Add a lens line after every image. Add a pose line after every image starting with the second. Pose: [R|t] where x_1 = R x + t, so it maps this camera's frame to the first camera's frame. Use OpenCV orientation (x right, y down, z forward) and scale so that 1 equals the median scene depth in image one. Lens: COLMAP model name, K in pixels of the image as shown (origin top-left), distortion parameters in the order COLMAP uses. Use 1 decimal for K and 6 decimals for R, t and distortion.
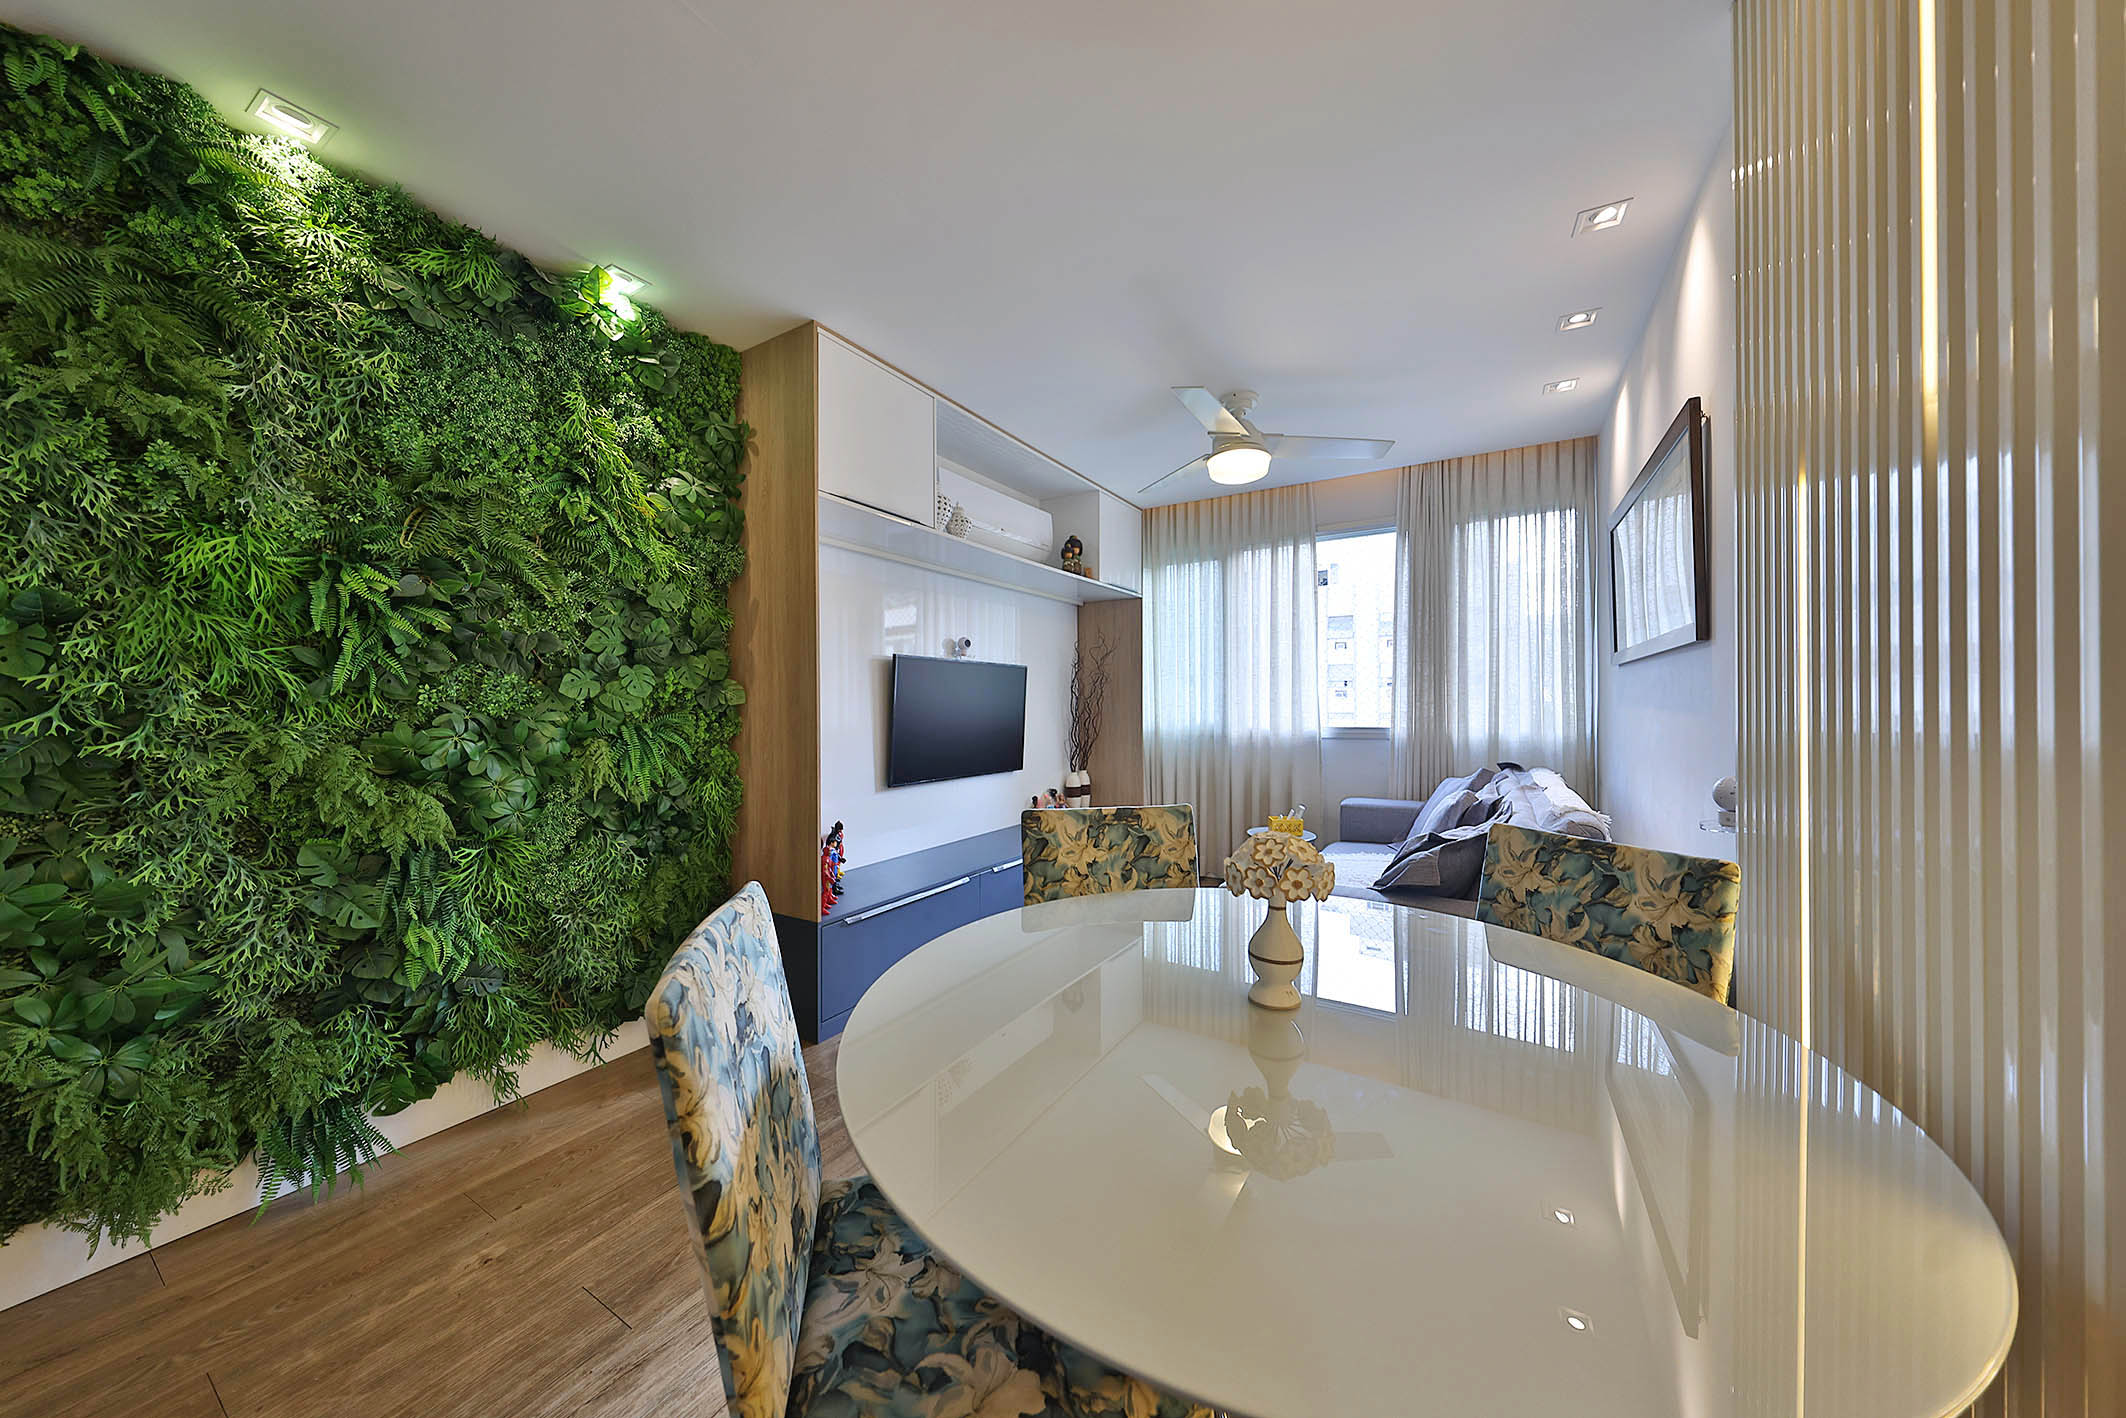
lens RADIAL K [[697.0, 0, 1063.9], [0, 697.0, 704.7], [0, 0, 1]] dist [-0.000790, -0.000064]
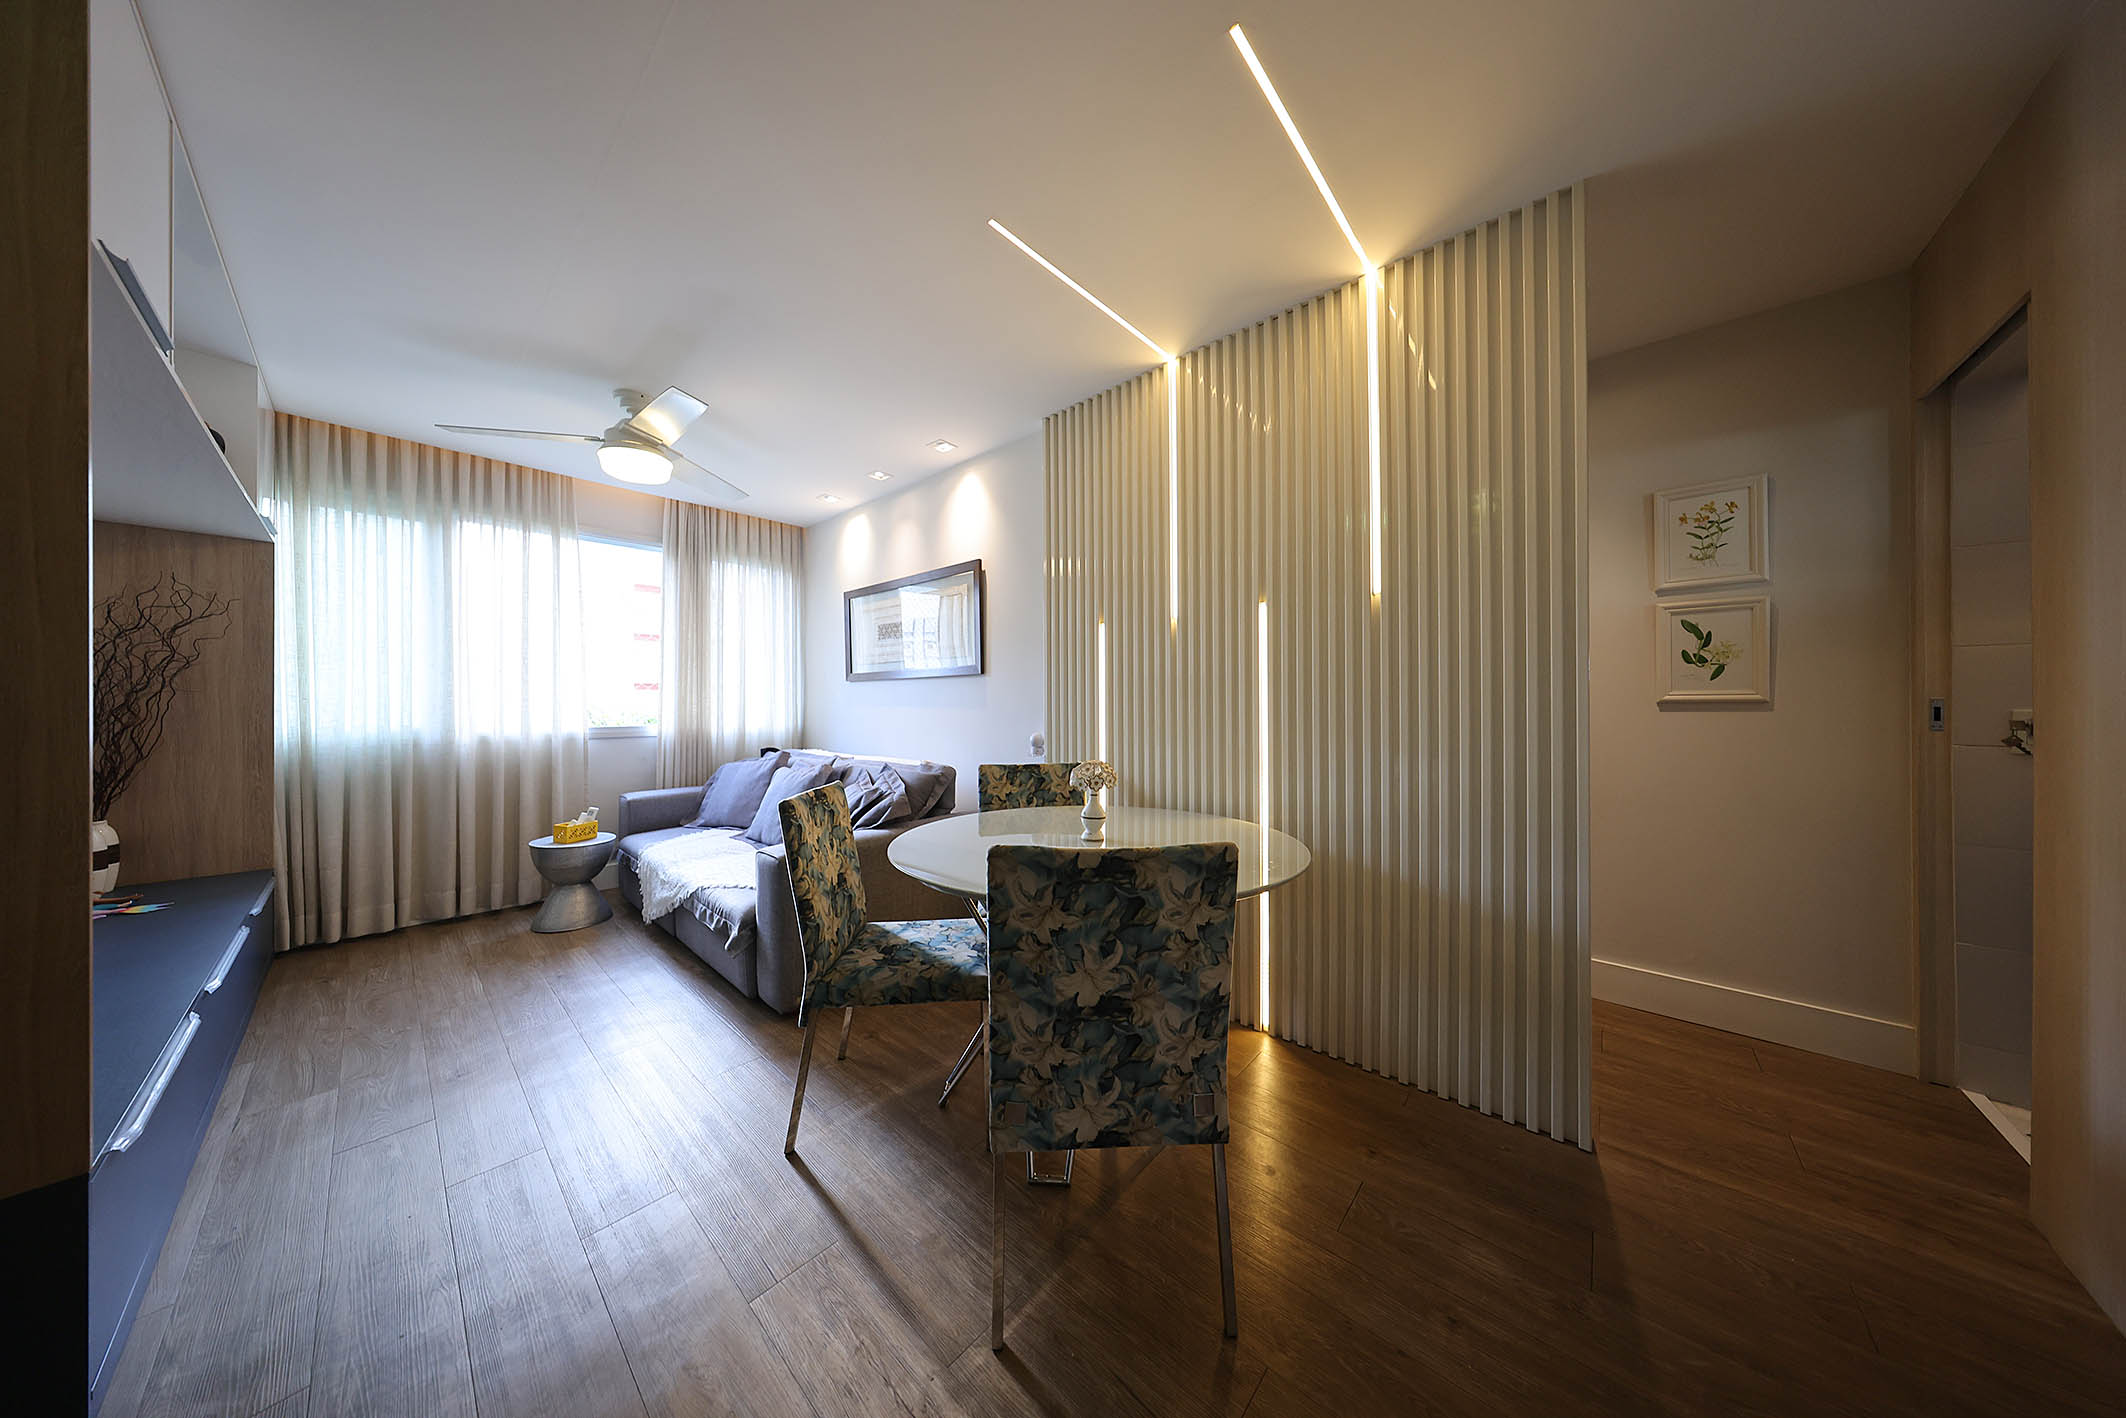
lens RADIAL K [[614.3, 0, 1065.0], [0, 614.3, 705.1], [0, 0, 1]] dist [0.000649, 0.000091]
pose [[0.177377, 0.006426, 0.984122, -0.374794], [0.001886, 0.999975, -0.006869, 0.007934], [-0.984141, 0.003074, 0.177360, 0.176078]]
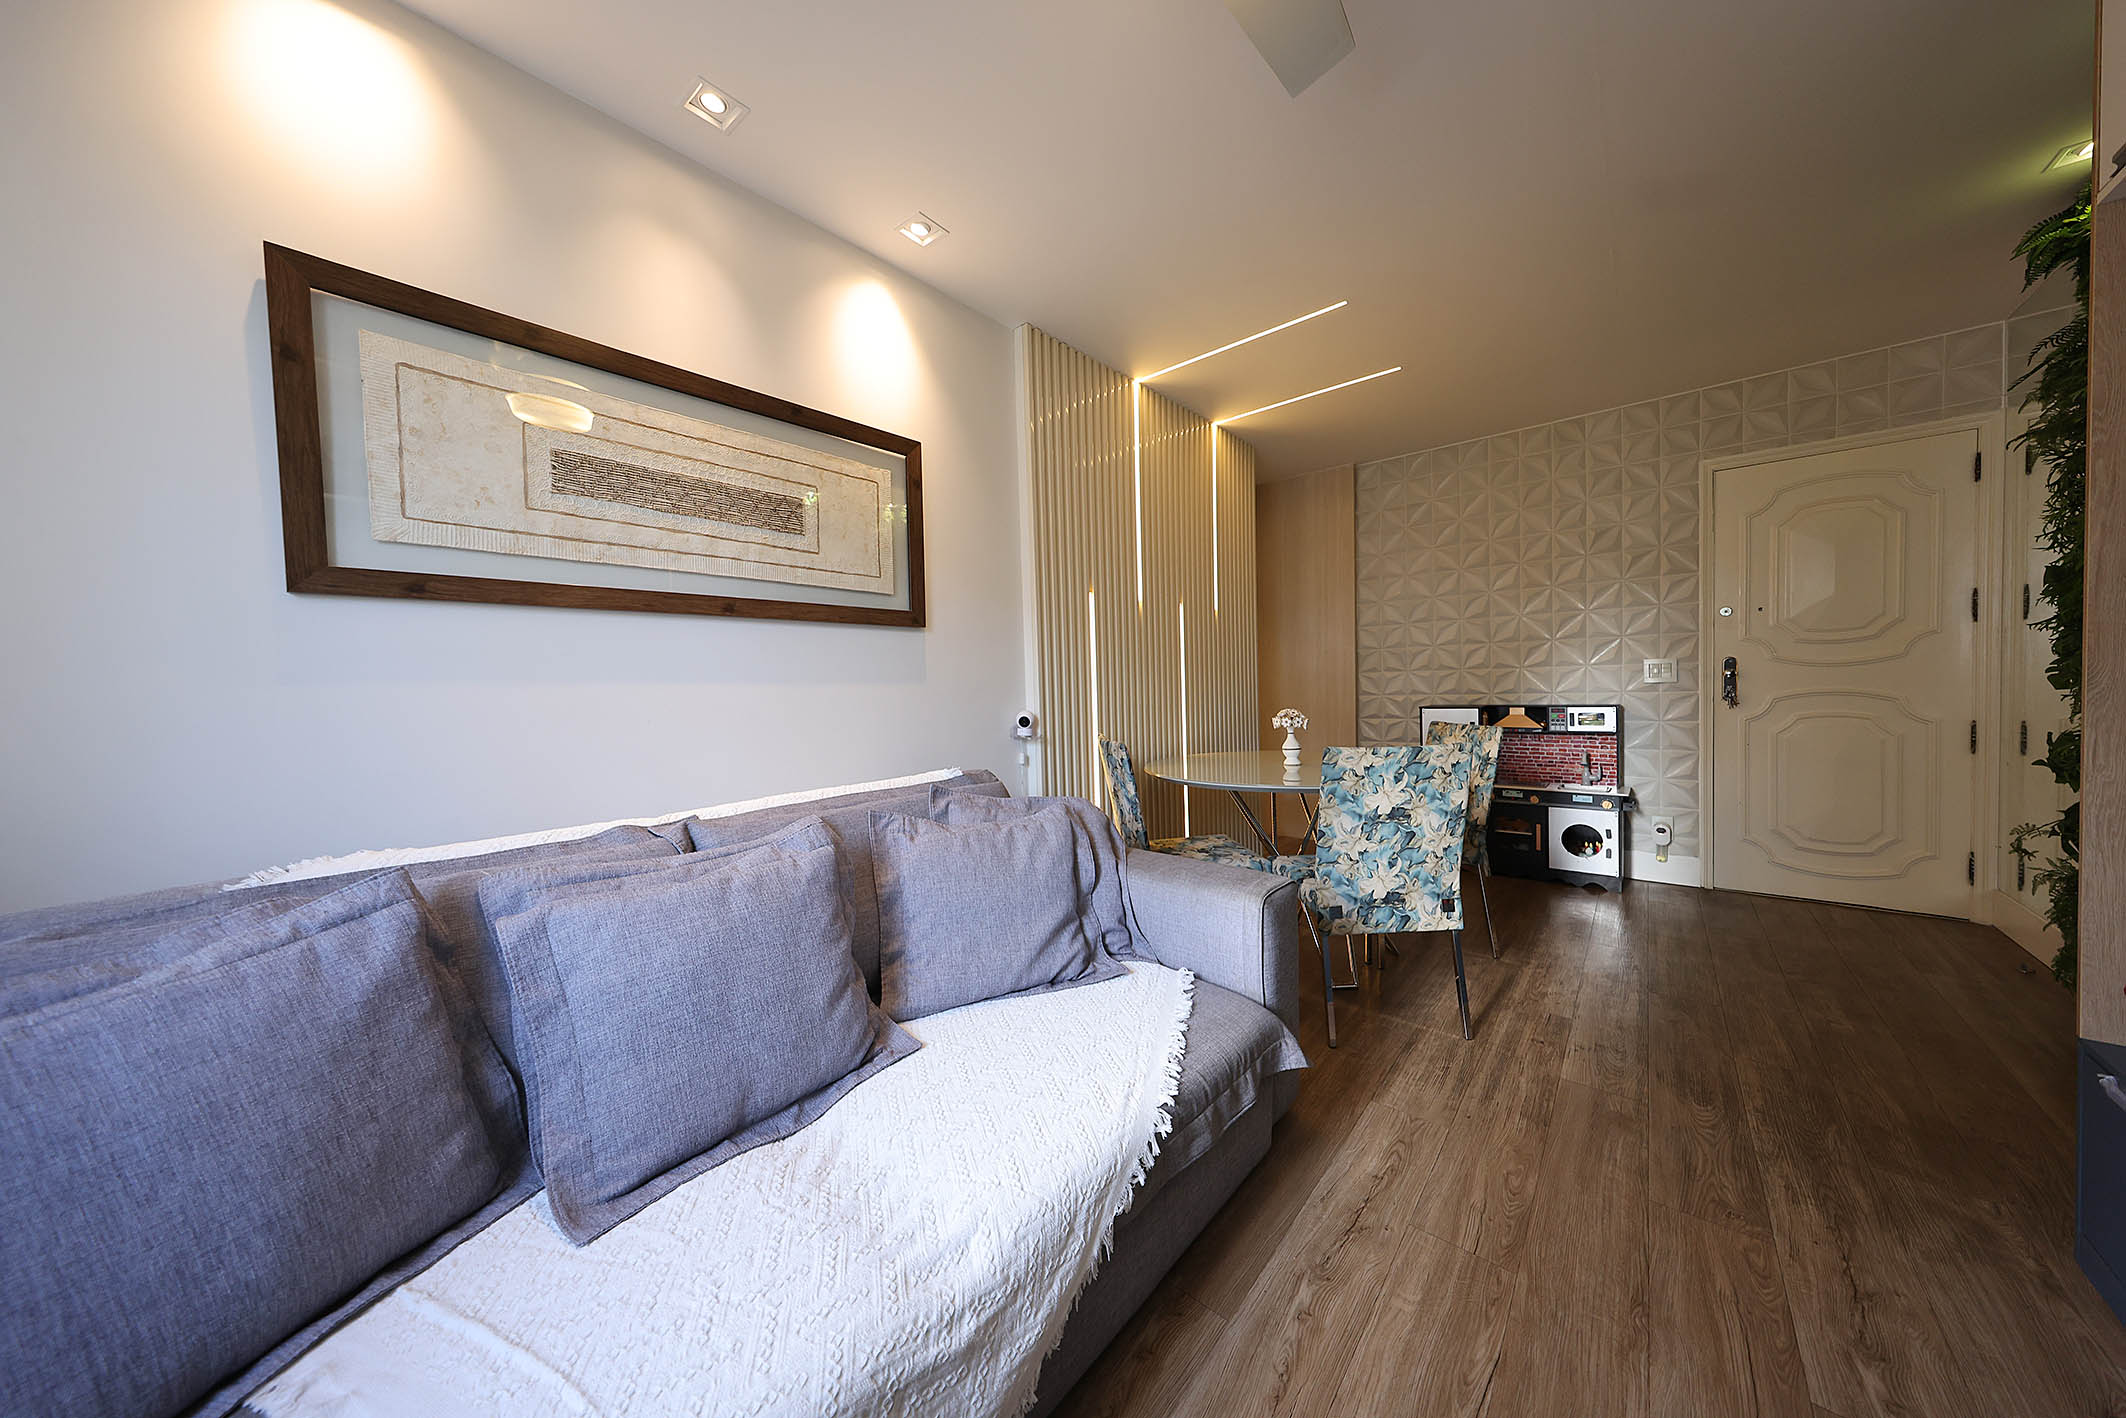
lens RADIAL K [[697.0, 0, 1063.9], [0, 697.0, 704.7], [0, 0, 1]] dist [-0.000790, -0.000064]
pose [[-0.988190, 0.029120, 0.150438, 0.175901], [0.032717, 0.999234, 0.021486, 0.015930], [-0.149697, 0.026154, -0.988386, 0.948781]]
